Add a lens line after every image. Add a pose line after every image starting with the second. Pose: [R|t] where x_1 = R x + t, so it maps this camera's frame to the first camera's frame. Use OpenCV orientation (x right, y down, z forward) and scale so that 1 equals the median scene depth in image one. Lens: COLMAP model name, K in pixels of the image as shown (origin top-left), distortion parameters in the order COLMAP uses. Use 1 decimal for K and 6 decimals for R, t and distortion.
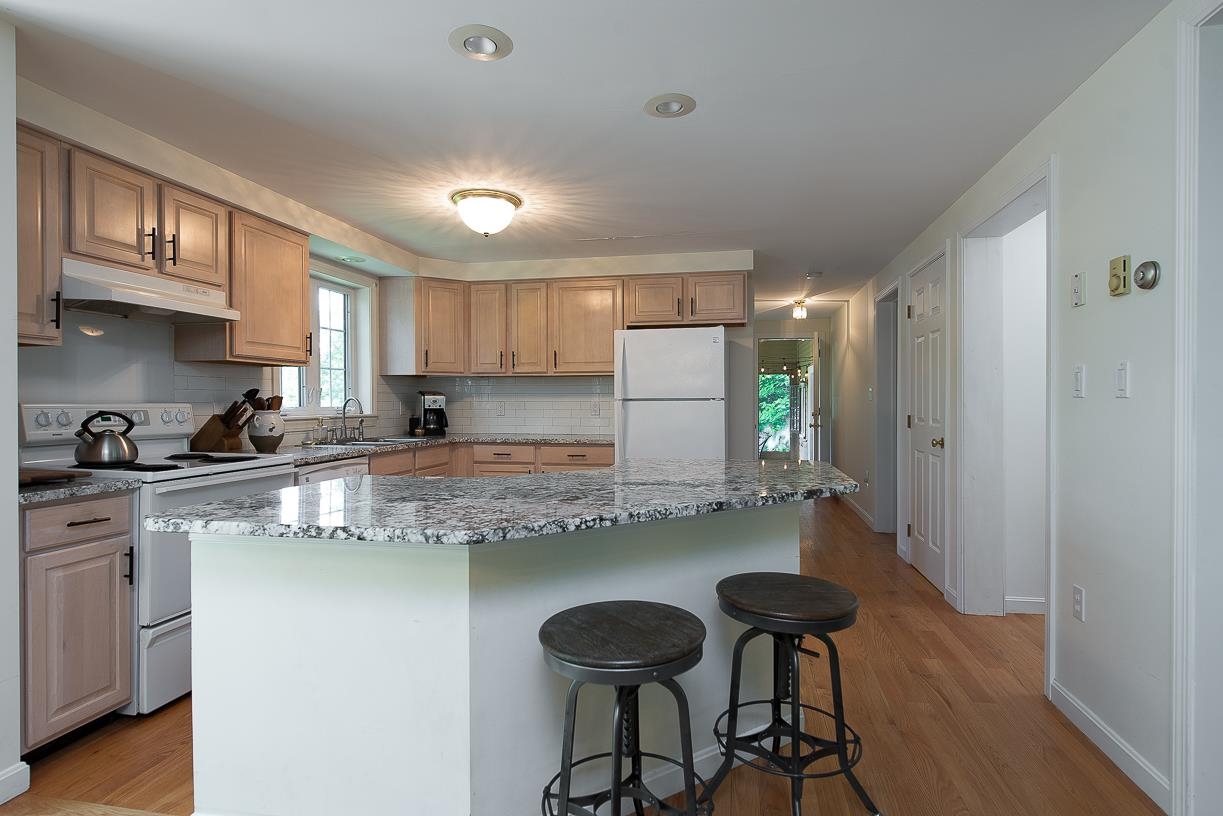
lens RADIAL K [[624.6, 0, 619.2], [0, 624.6, 407.3], [0, 0, 1]] dist [0.001047, 0.000029]
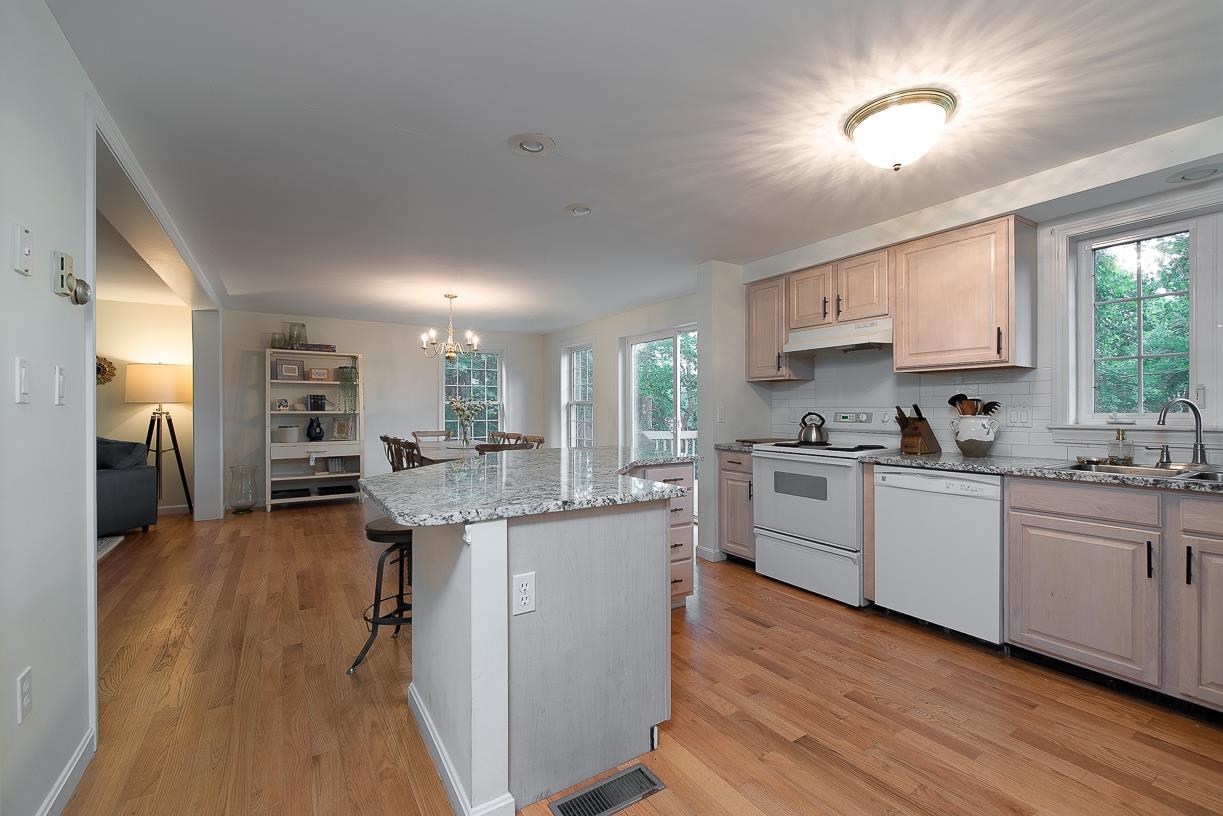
lens RADIAL K [[531.2, 0, 616.6], [0, 531.2, 409.1], [0, 0, 1]] dist [-0.004440, -0.000246]
pose [[-0.733416, 0.006899, -0.679745, 0.392244], [-0.003243, 0.999902, 0.013648, -0.014362], [0.679772, 0.012214, -0.733322, 1.150545]]
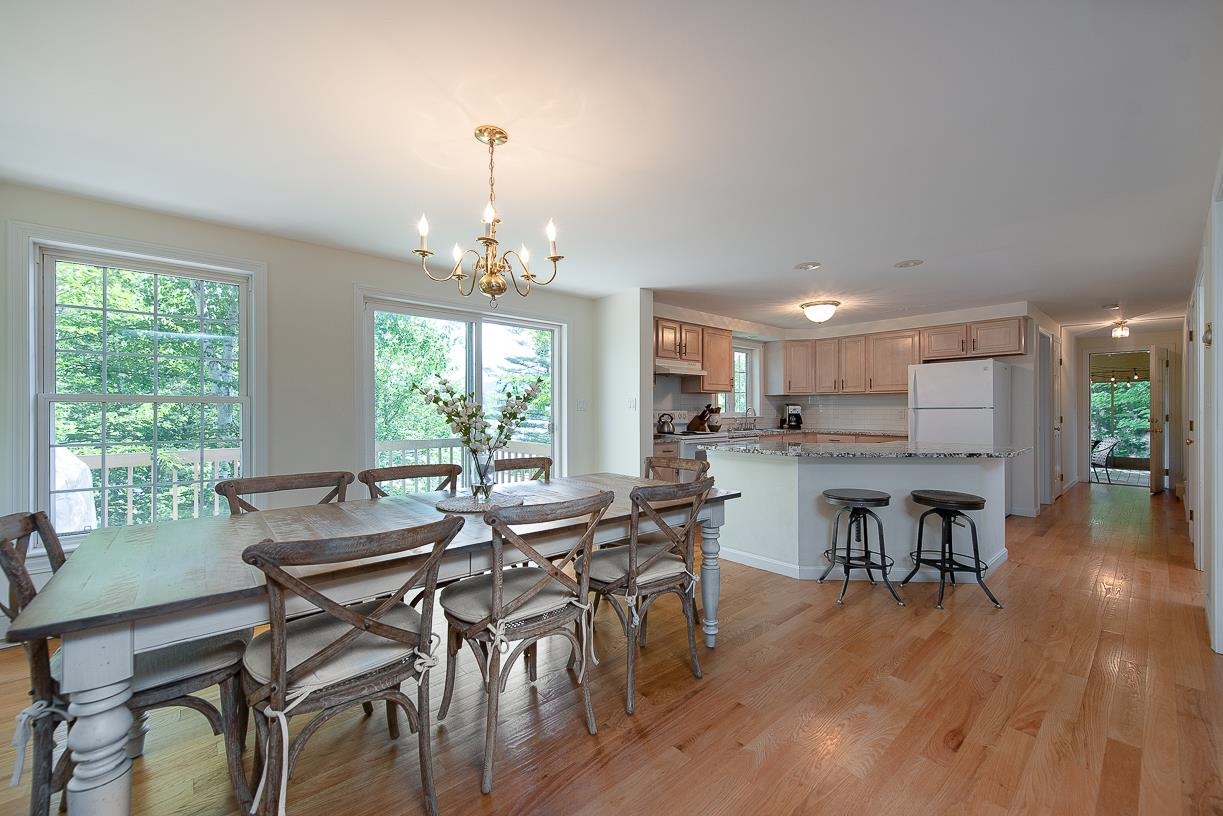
lens RADIAL K [[481.1, 0, 611.0], [0, 481.1, 412.8], [0, 0, 1]] dist [0.001921, 0.000204]
pose [[0.785135, 0.003476, -0.619315, 0.184646], [-0.004168, 0.999991, 0.000329, 0.002394], [0.619311, 0.002323, 0.785143, -0.515328]]
